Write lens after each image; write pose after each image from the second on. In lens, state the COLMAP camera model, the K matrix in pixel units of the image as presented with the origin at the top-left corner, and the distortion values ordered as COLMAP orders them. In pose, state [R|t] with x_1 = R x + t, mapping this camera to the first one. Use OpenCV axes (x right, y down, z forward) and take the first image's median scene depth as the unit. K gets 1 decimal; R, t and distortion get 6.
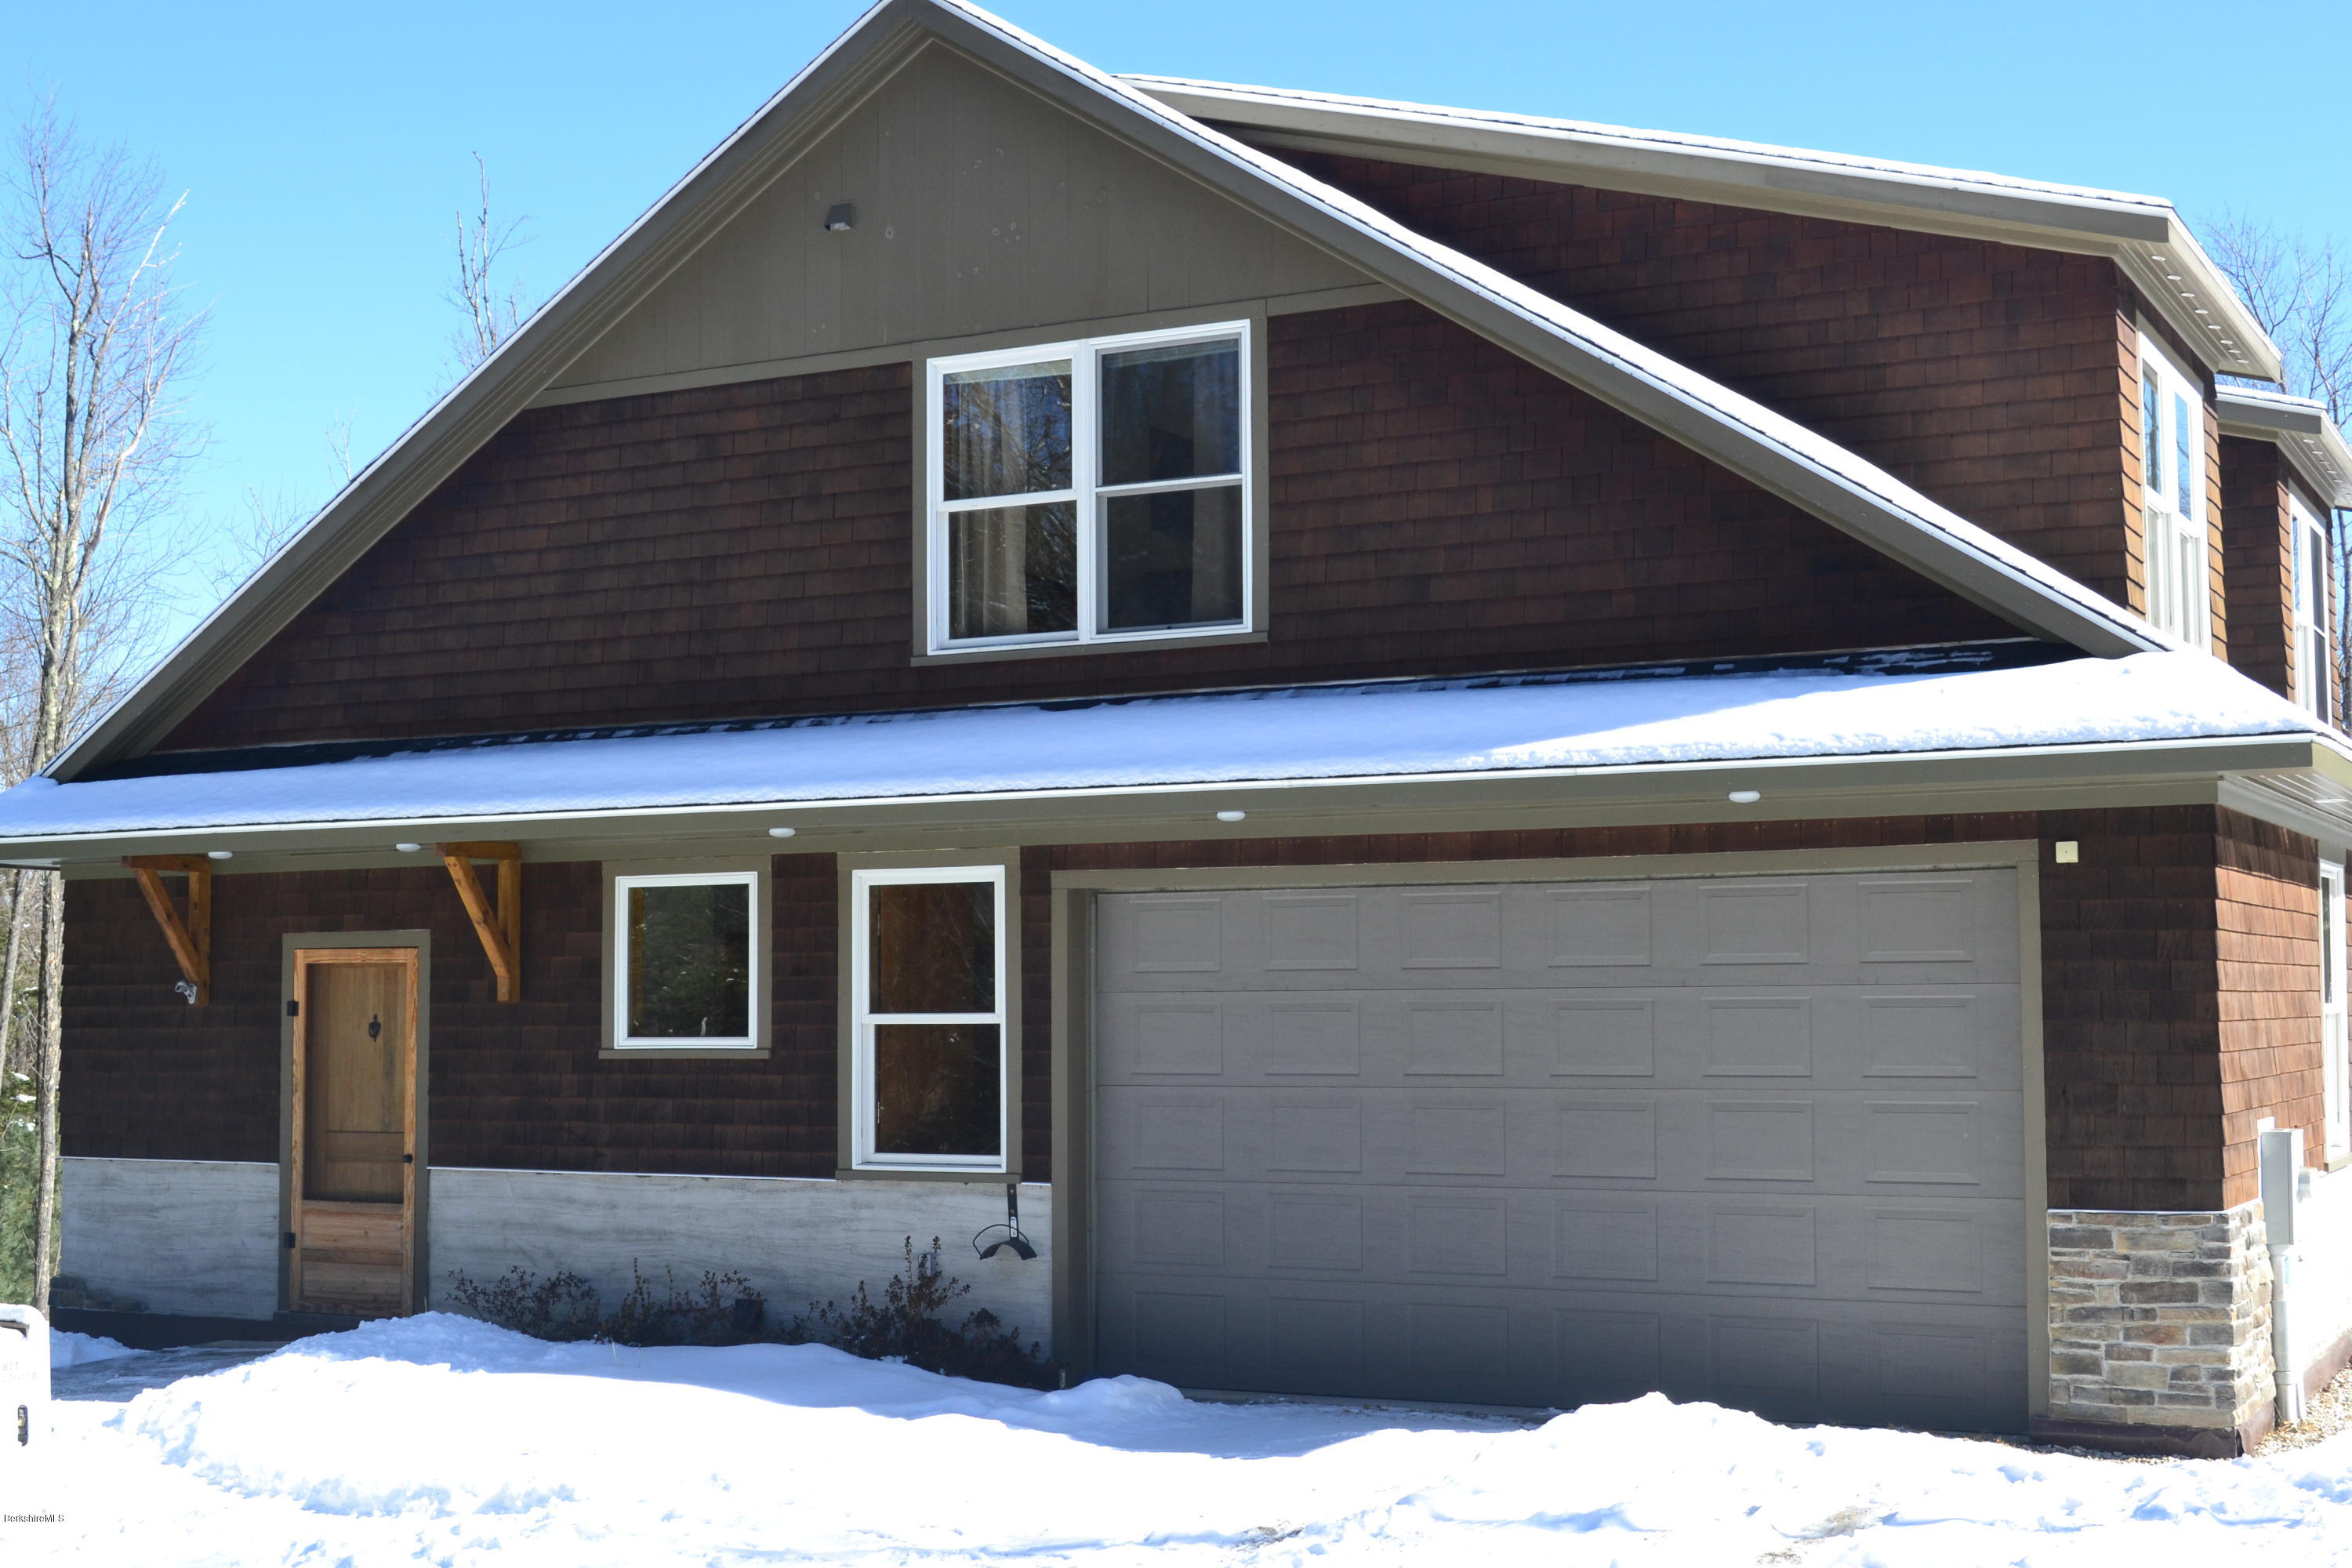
lens RADIAL K [[3001.5, 0, 1170.9], [0, 3001.5, 784.3], [0, 0, 1]] dist [-0.046171, 0.000000]
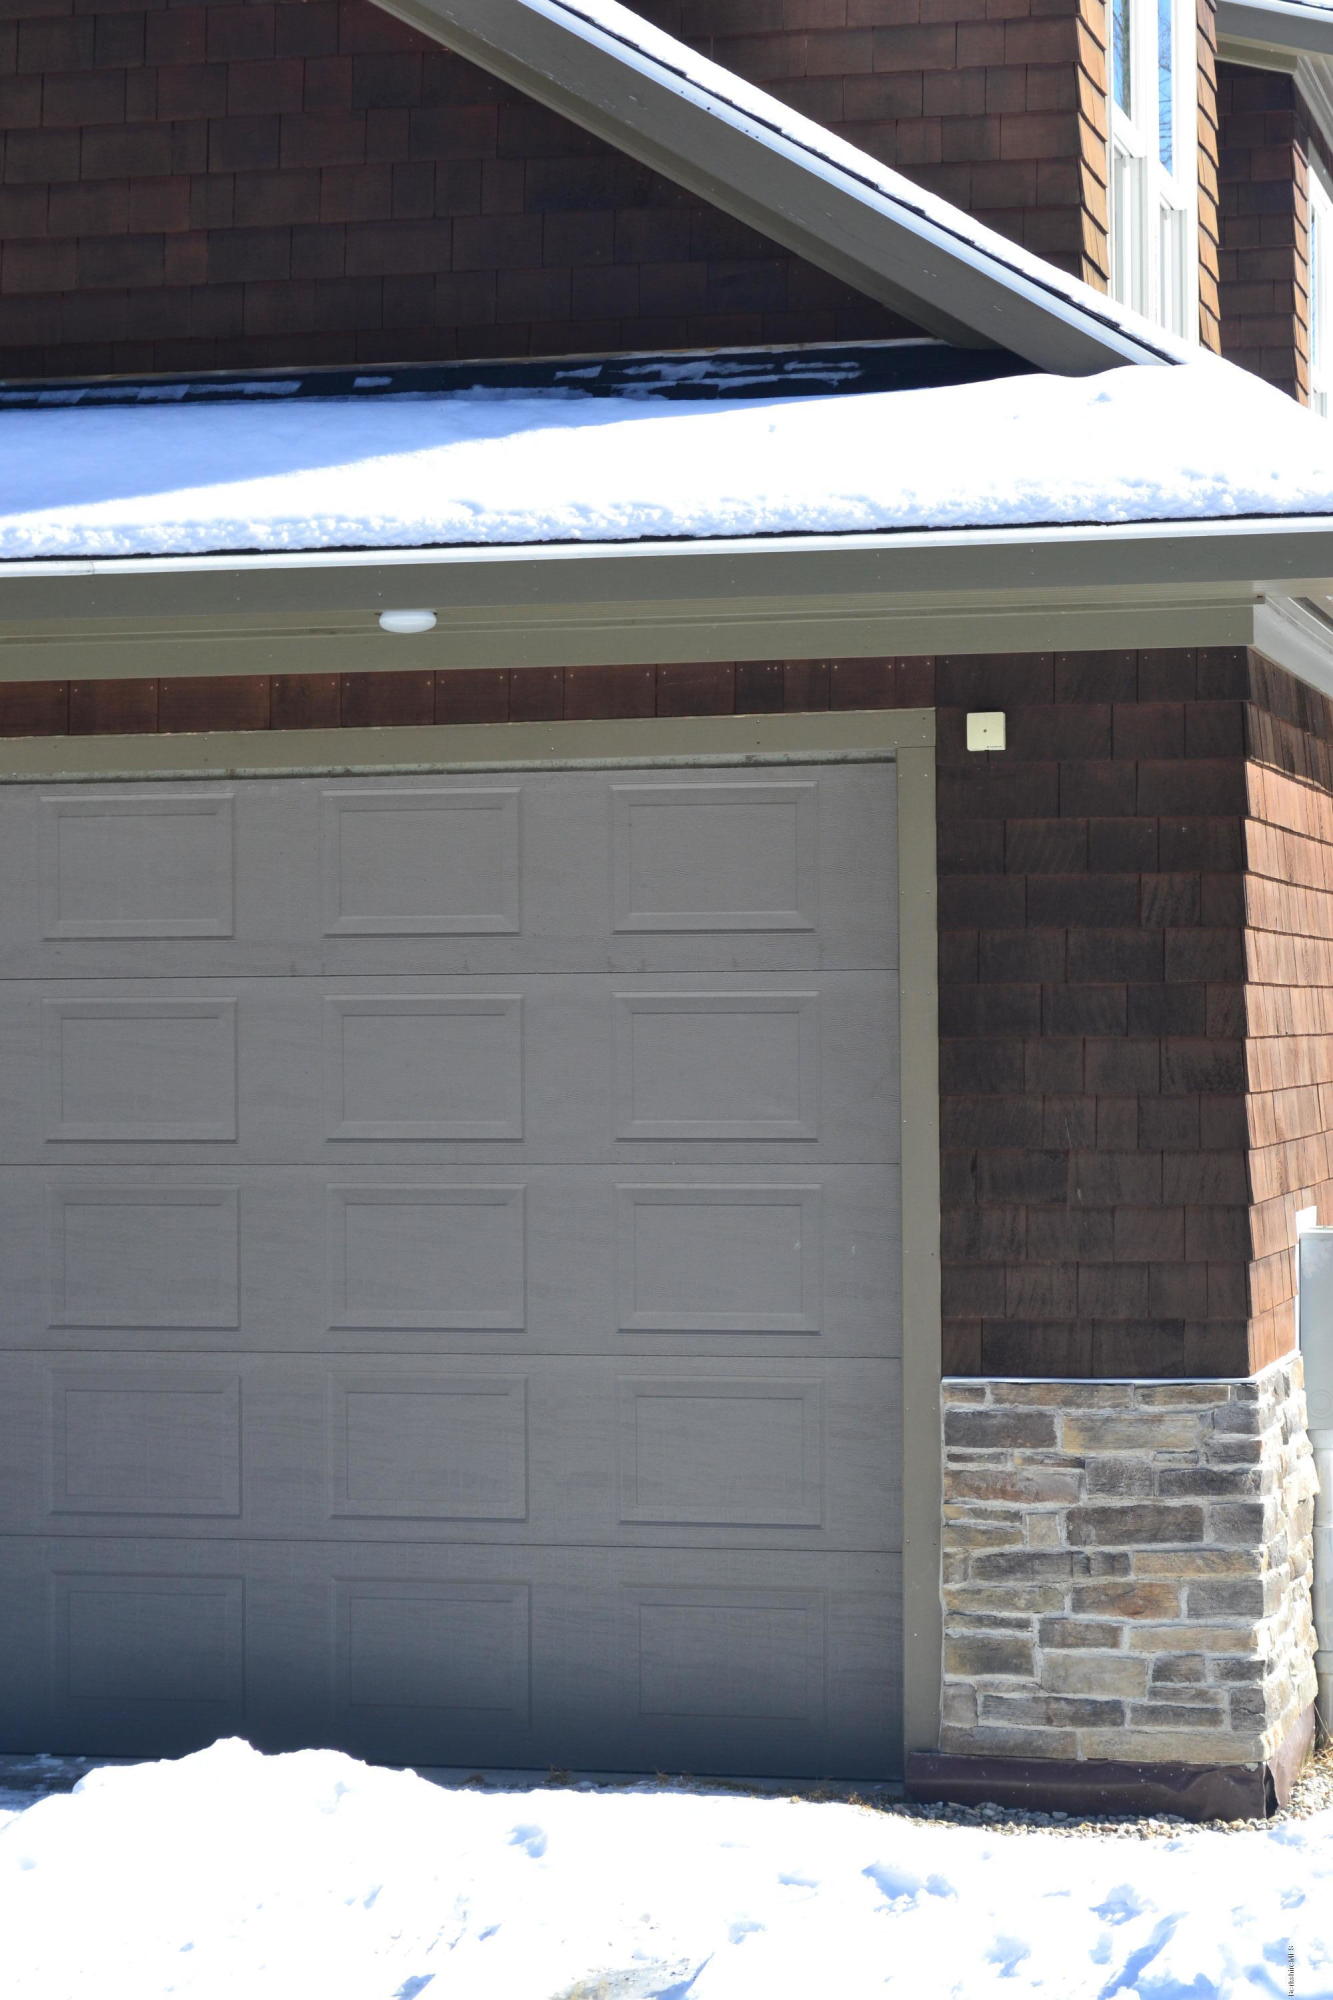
lens RADIAL K [[4675.2, 0, 665.2], [0, 4675.2, 999.2], [0, 0, 1]] dist [0.057400, 0.000000]
pose [[0.970041, -0.001215, 0.242939, 0.032867], [-0.015429, 0.997661, 0.066595, 0.015142], [-0.242451, -0.068348, 0.967753, 0.175141]]
